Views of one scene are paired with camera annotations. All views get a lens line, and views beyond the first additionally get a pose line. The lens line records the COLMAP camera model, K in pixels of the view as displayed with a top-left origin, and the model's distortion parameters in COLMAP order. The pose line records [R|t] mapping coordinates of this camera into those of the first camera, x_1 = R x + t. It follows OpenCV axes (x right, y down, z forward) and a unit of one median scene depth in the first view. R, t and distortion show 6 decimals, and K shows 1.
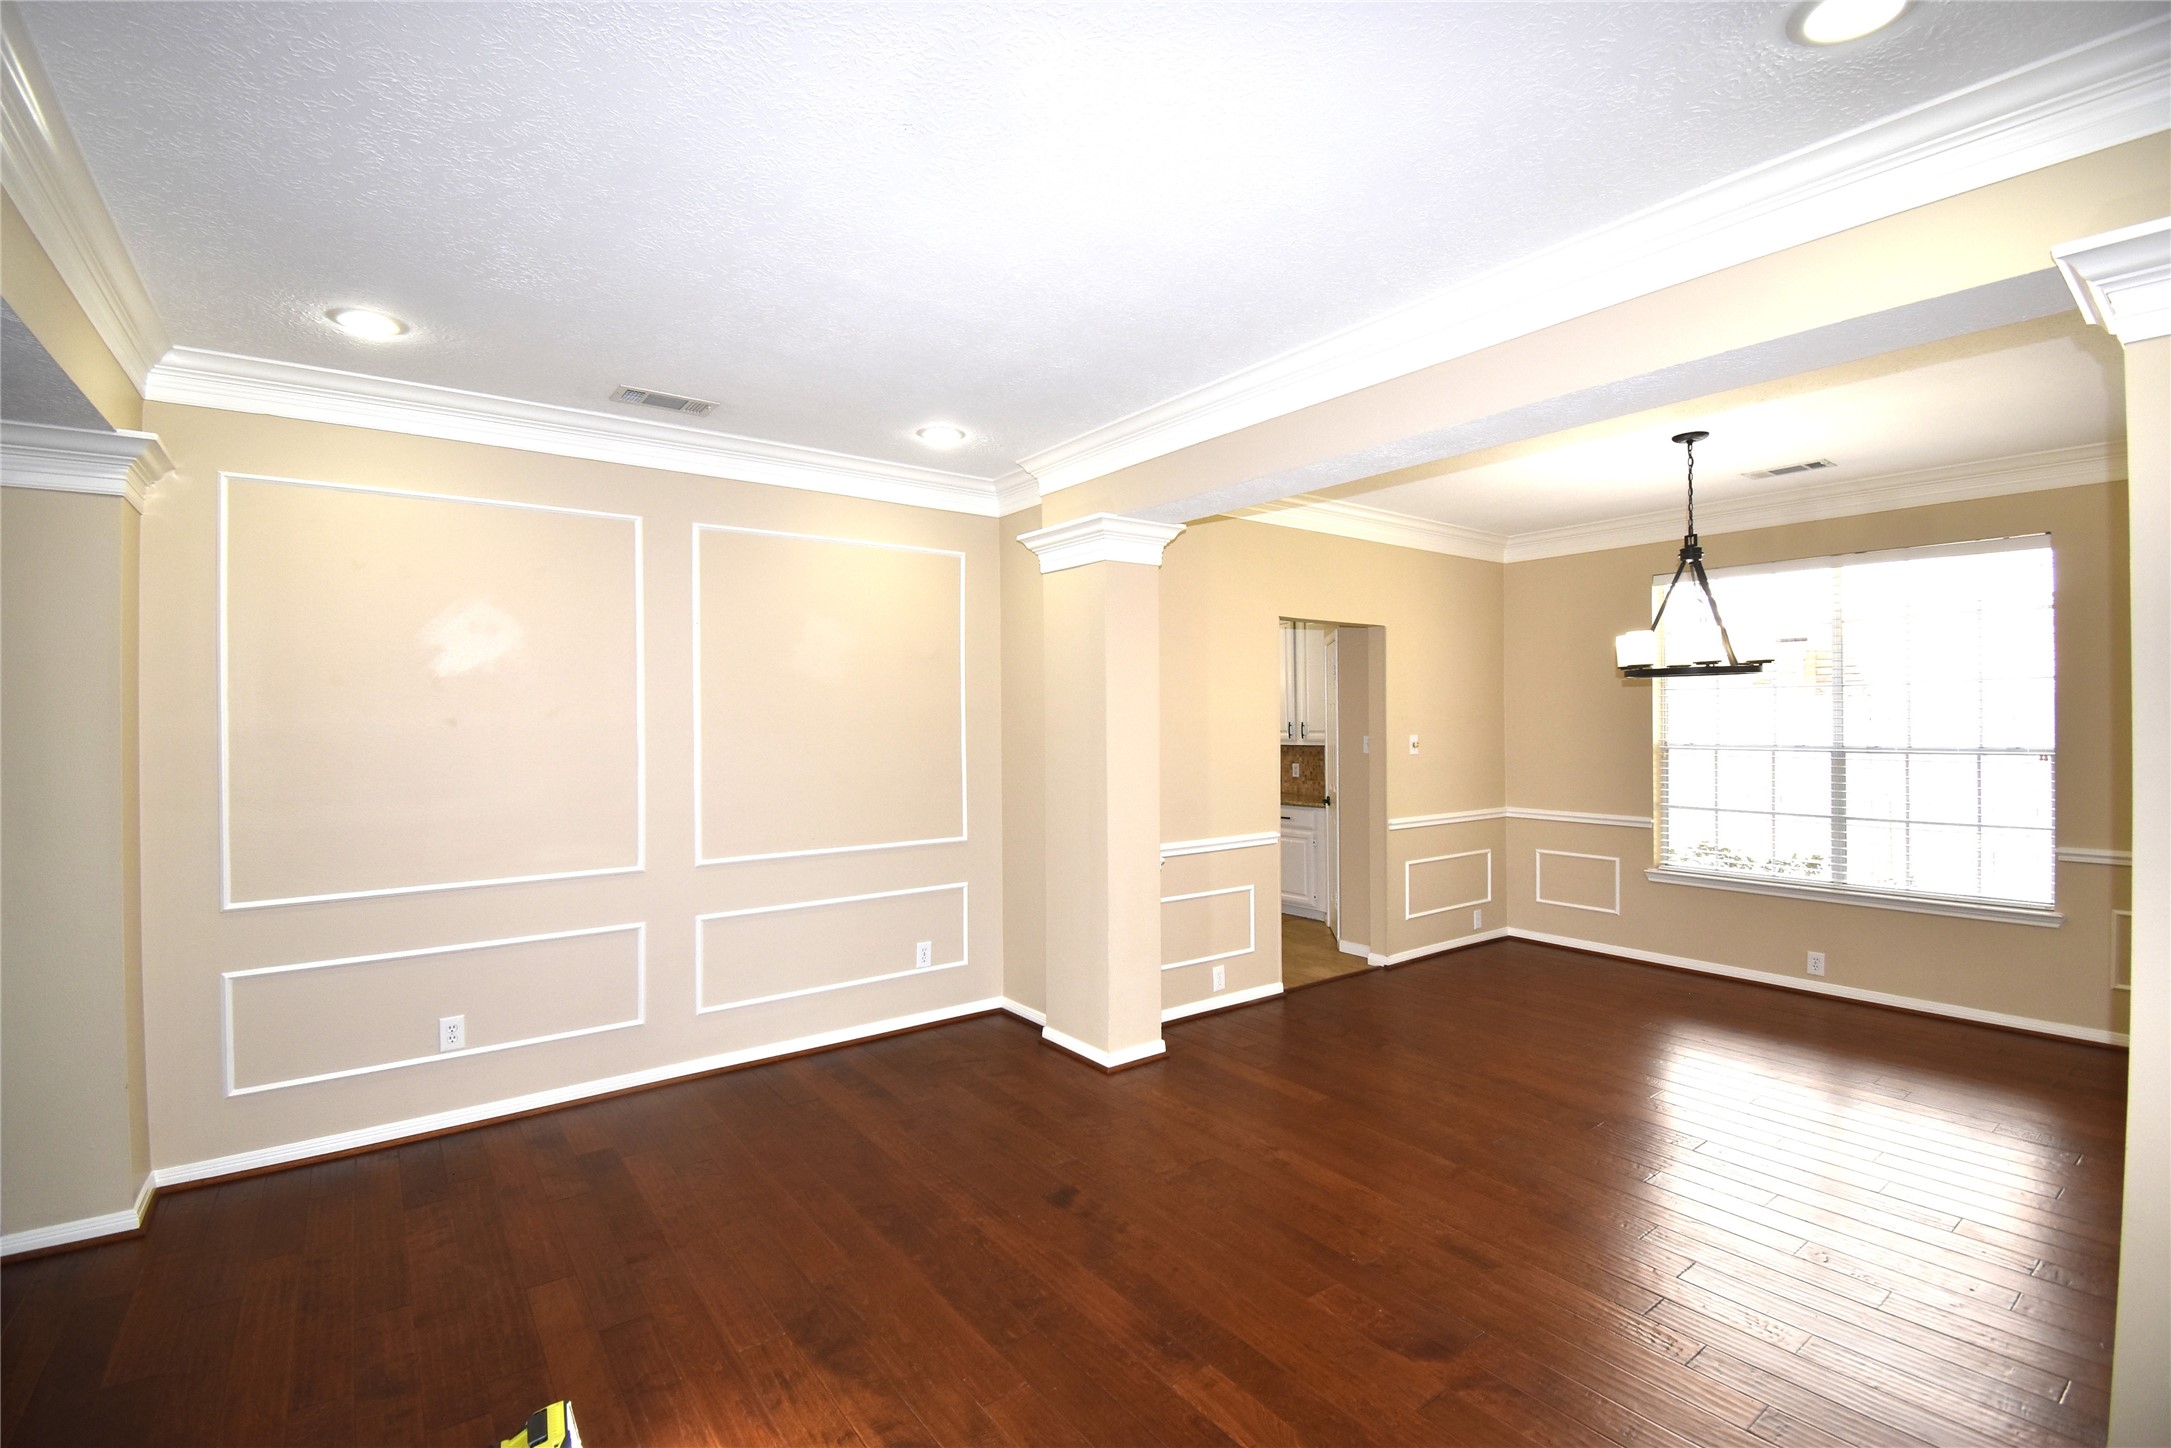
lens RADIAL K [[959.5, 0, 1082.5], [0, 959.5, 717.4], [0, 0, 1]] dist [0.020142, -0.026492]
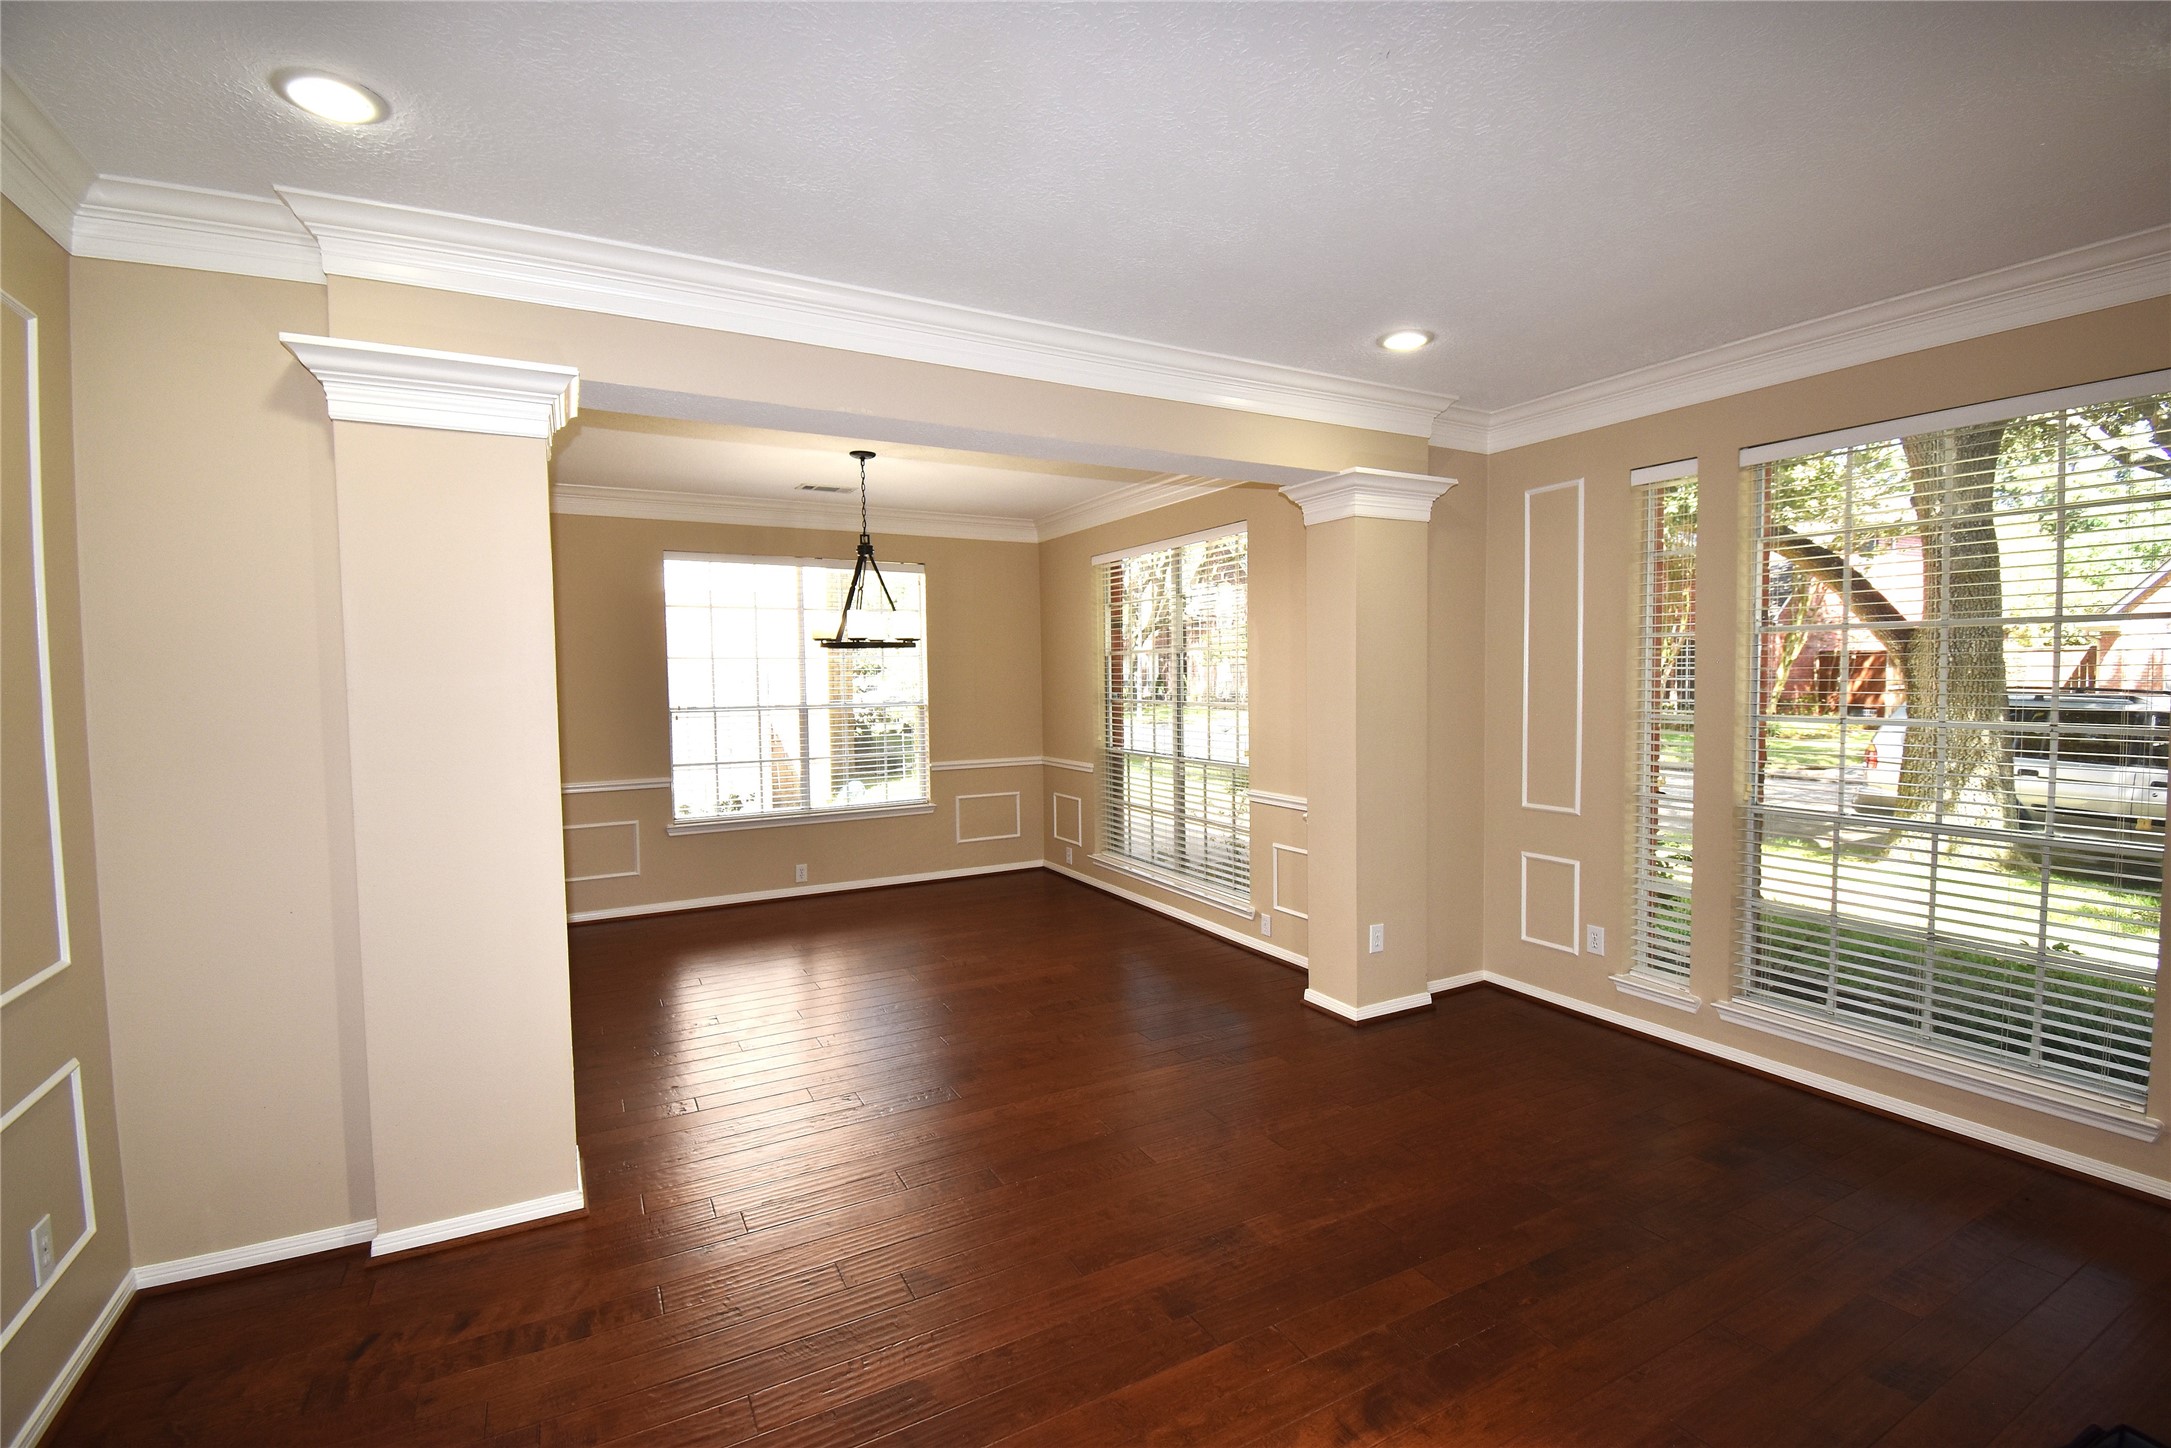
lens RADIAL K [[959.5, 0, 1082.5], [0, 959.5, 717.4], [0, 0, 1]] dist [0.020142, -0.026492]
pose [[0.143284, -0.039947, 0.988875, -0.520812], [0.008764, 0.999197, 0.039094, -0.000355], [-0.989643, 0.003065, 0.143519, 0.507356]]
